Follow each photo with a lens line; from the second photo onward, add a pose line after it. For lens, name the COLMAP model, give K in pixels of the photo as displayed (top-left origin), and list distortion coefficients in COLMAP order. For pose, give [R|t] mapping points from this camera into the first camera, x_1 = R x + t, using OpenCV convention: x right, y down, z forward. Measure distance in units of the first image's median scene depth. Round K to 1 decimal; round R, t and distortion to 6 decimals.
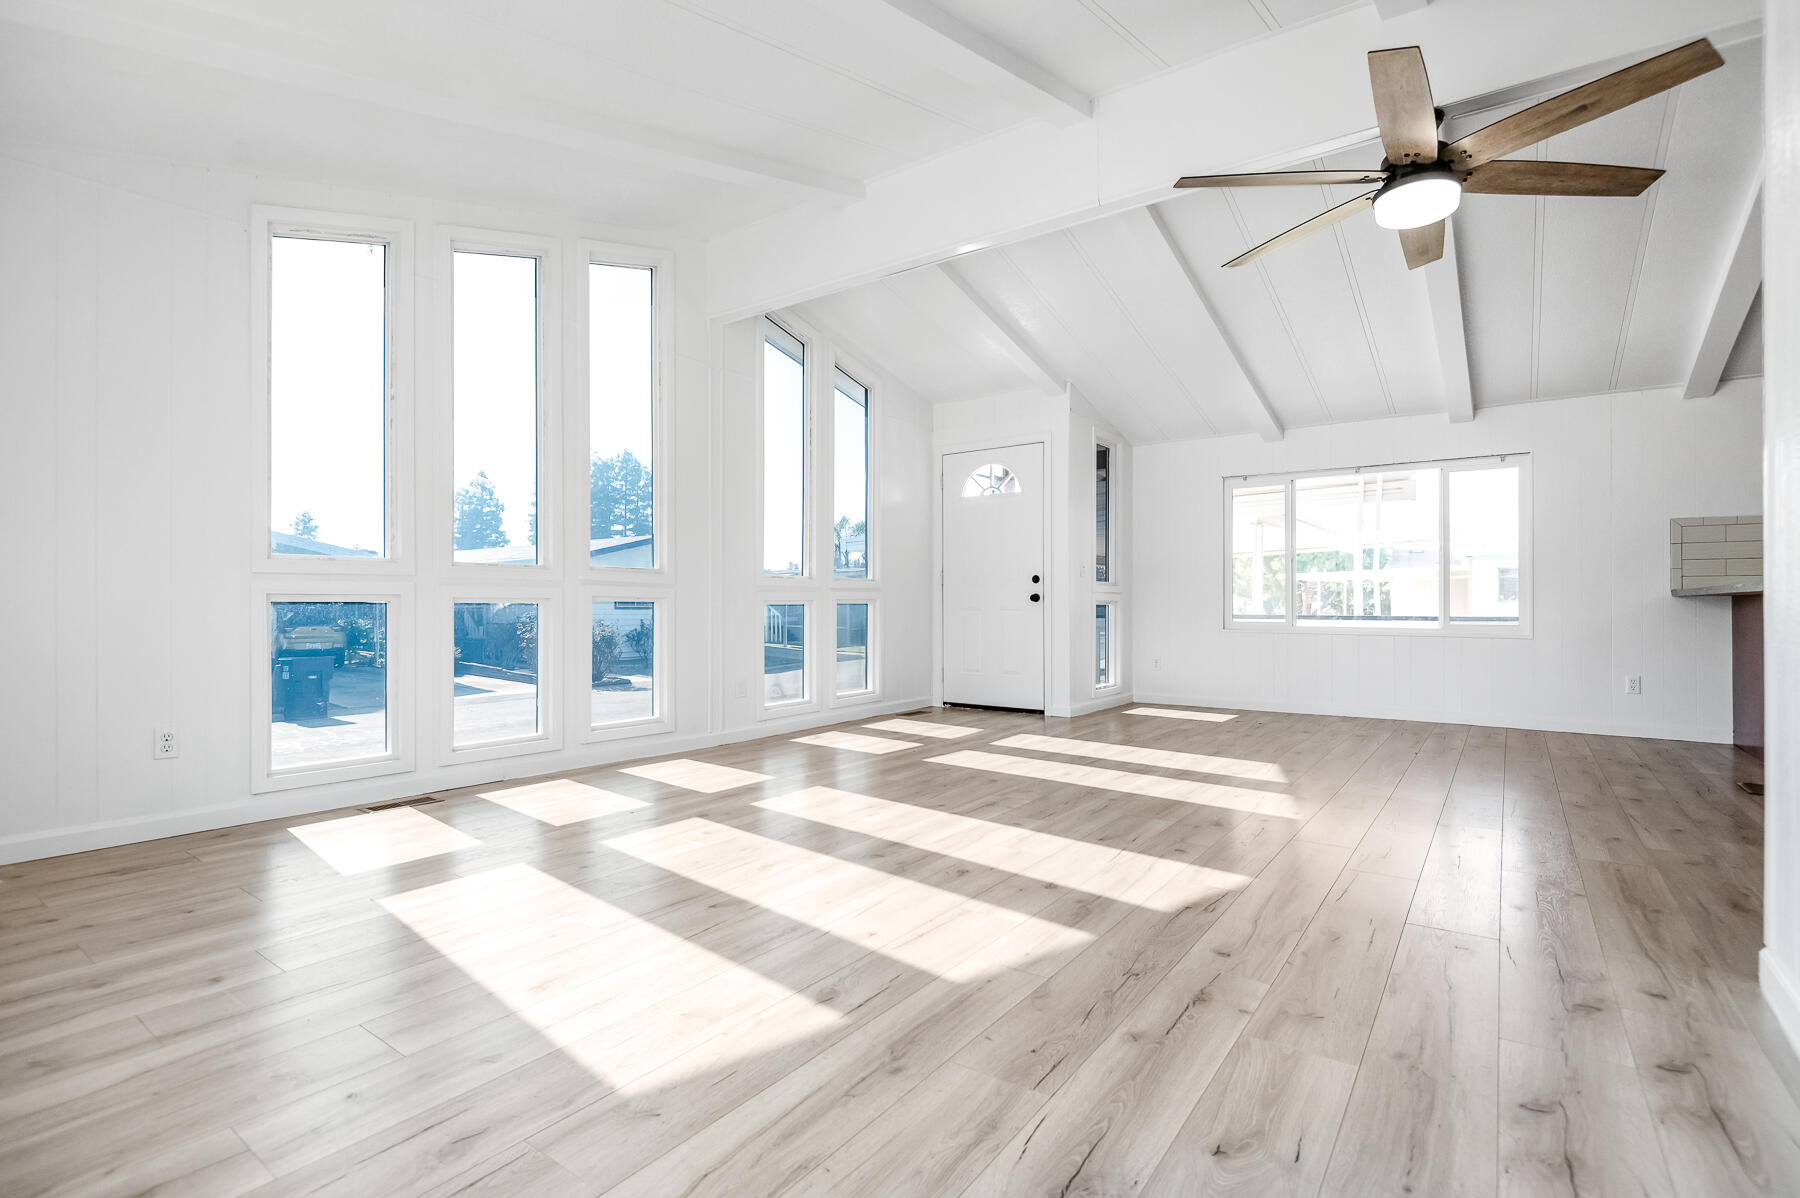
lens RADIAL K [[825.5, 0, 893.2], [0, 825.5, 600.6], [0, 0, 1]] dist [-0.001916, -0.000292]
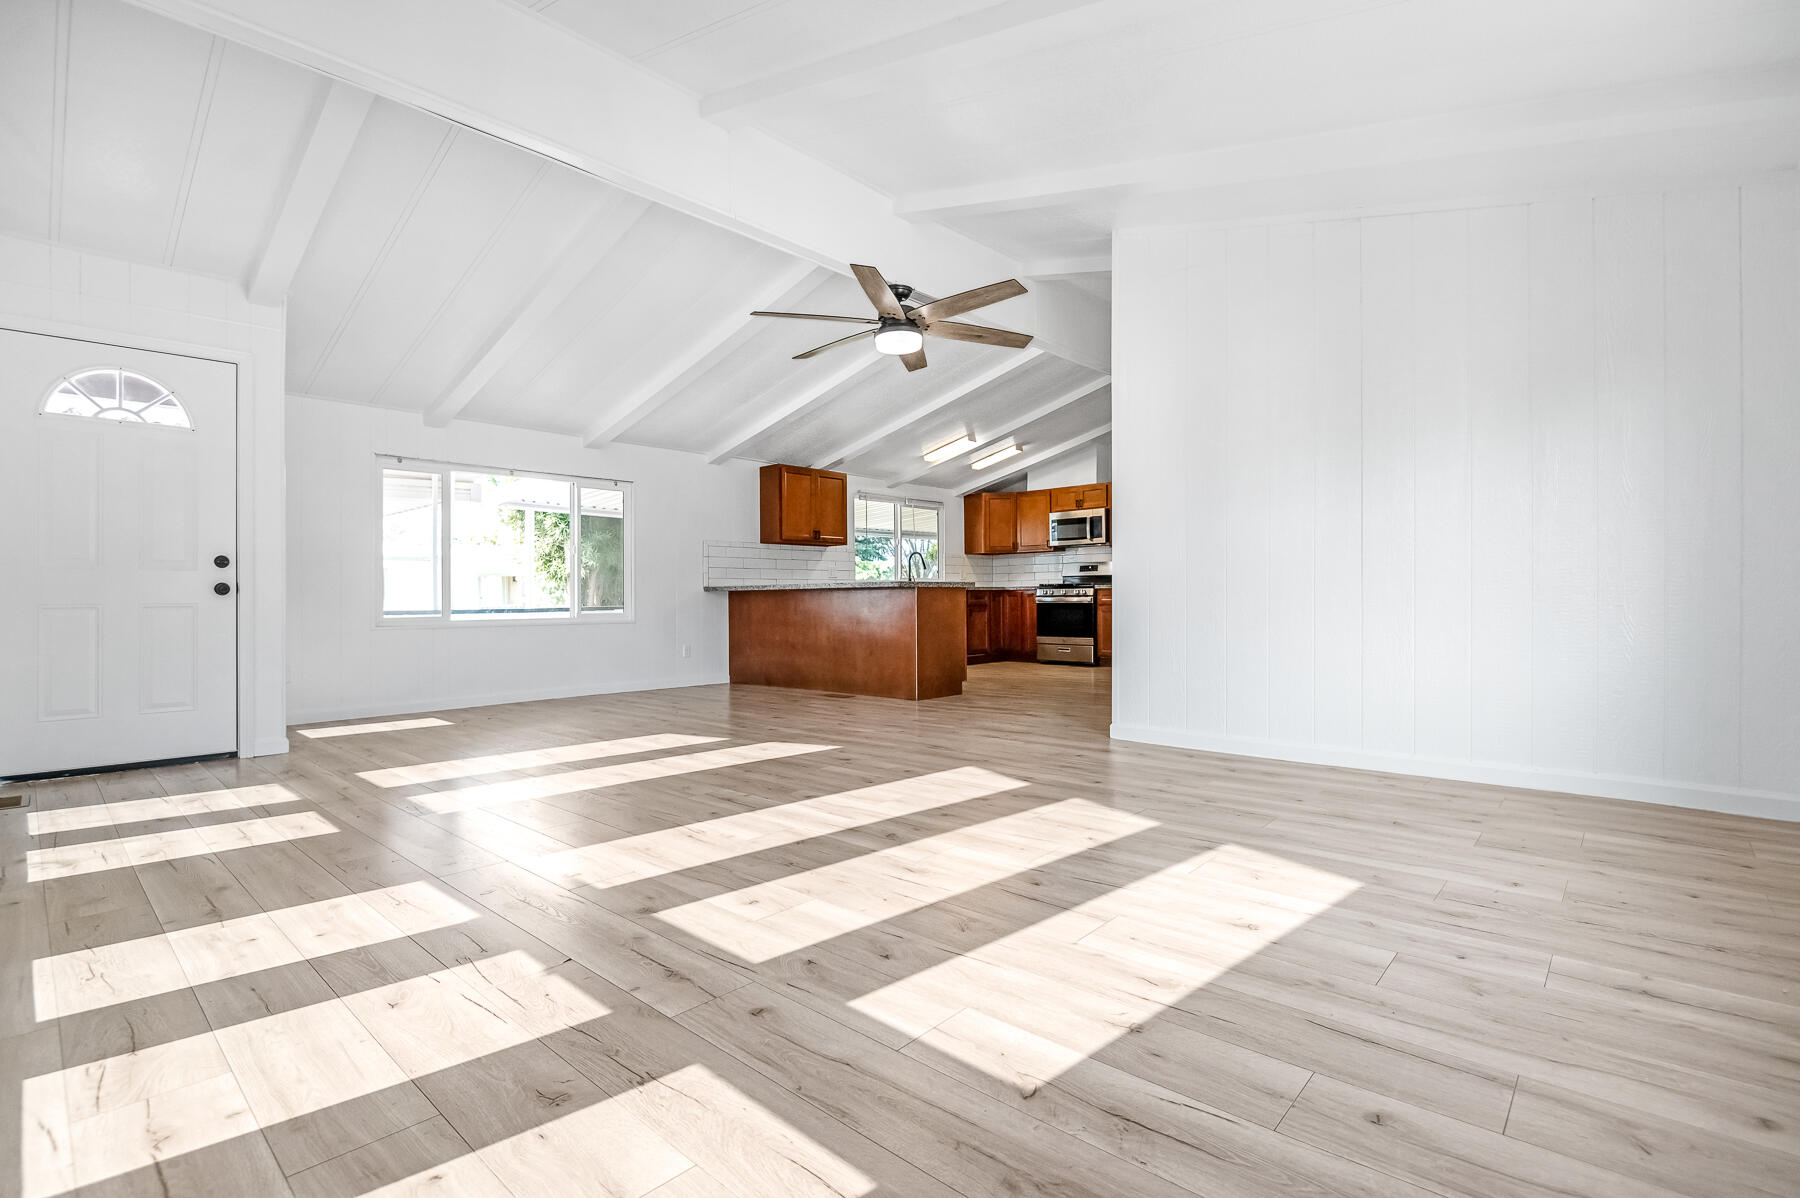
lens RADIAL K [[825.5, 0, 893.2], [0, 825.5, 600.6], [0, 0, 1]] dist [-0.001916, -0.000292]
pose [[0.109559, -0.004468, 0.993970, -1.169876], [0.004782, 0.999981, 0.003968, 0.016624], [-0.993969, 0.004318, 0.109578, 0.998446]]
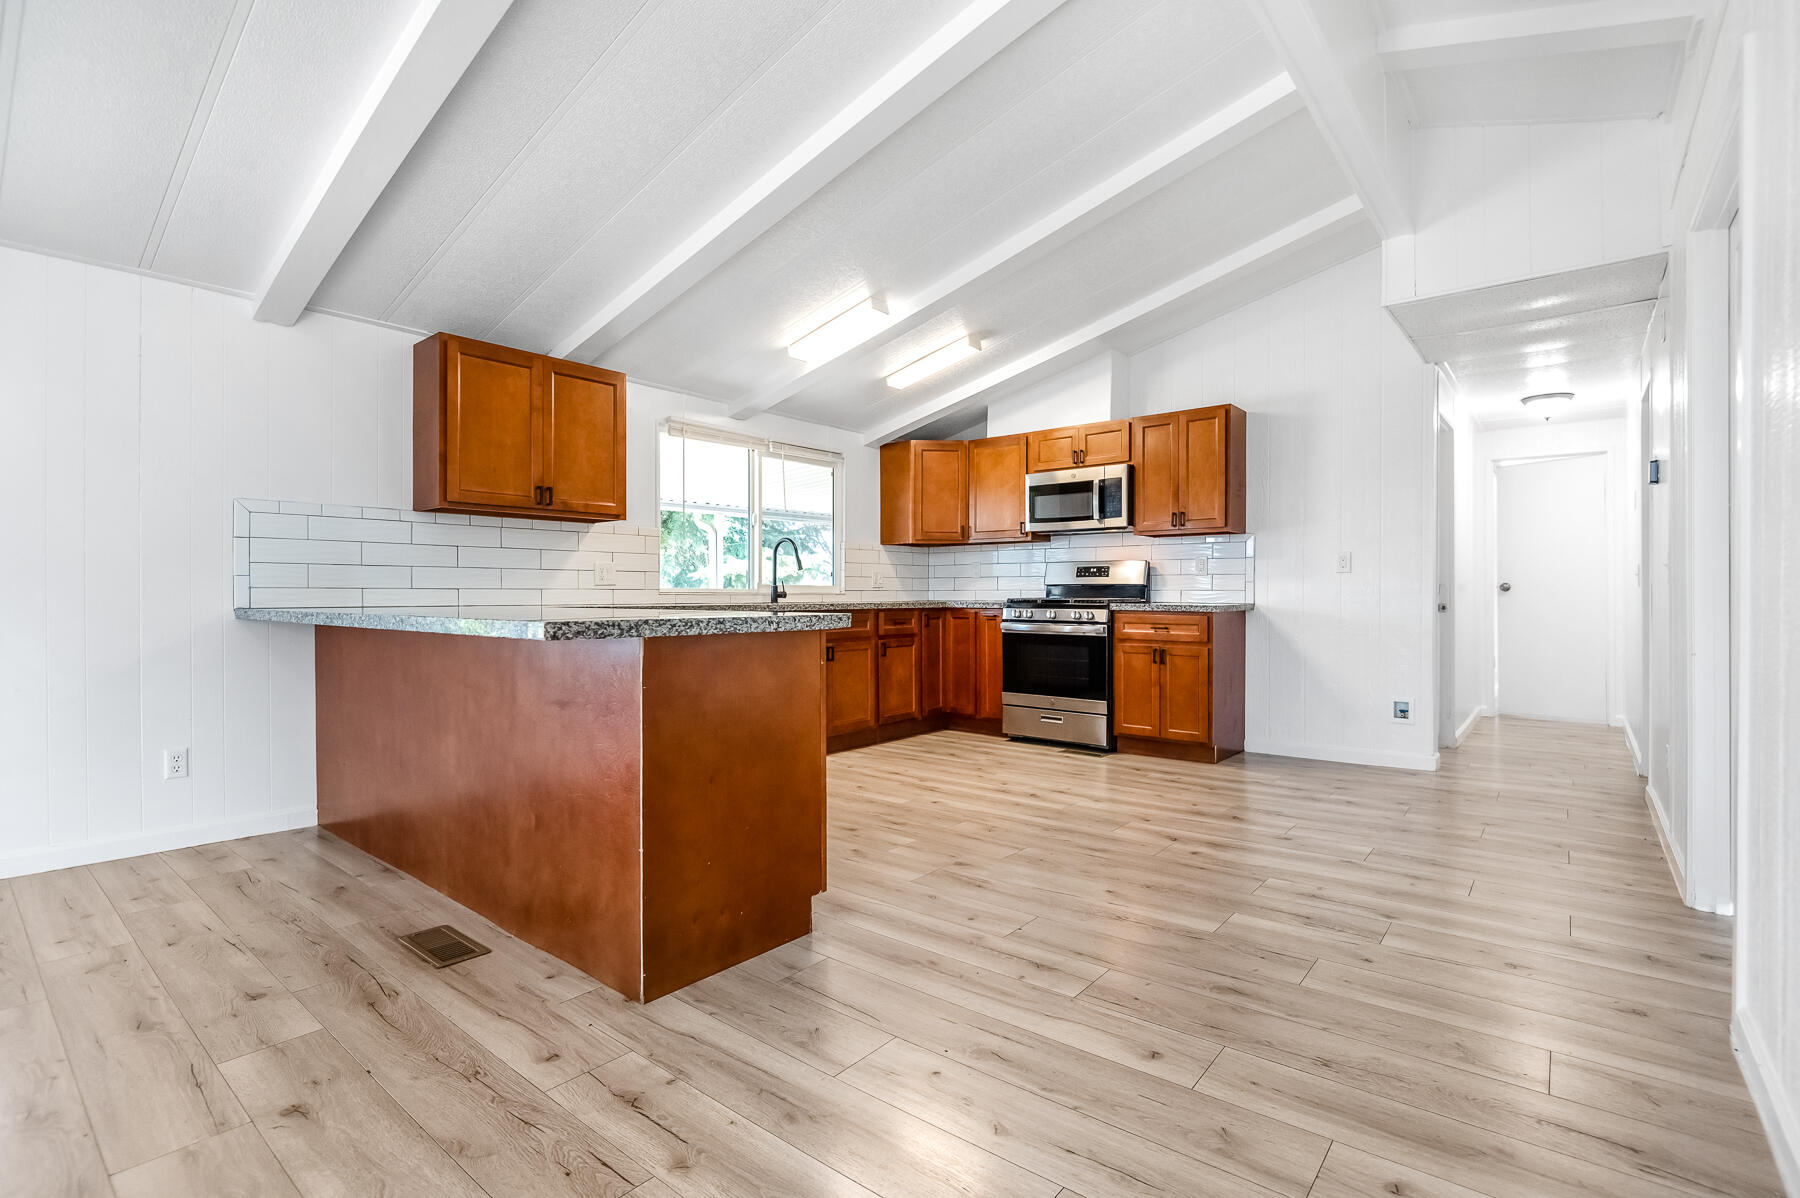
lens RADIAL K [[825.5, 0, 893.2], [0, 825.5, 600.6], [0, 0, 1]] dist [-0.001916, -0.000292]
pose [[0.050295, -0.008967, 0.998694, 0.663206], [-0.006223, 0.999937, 0.009292, -0.060520], [-0.998715, -0.006683, 0.050236, 0.928559]]
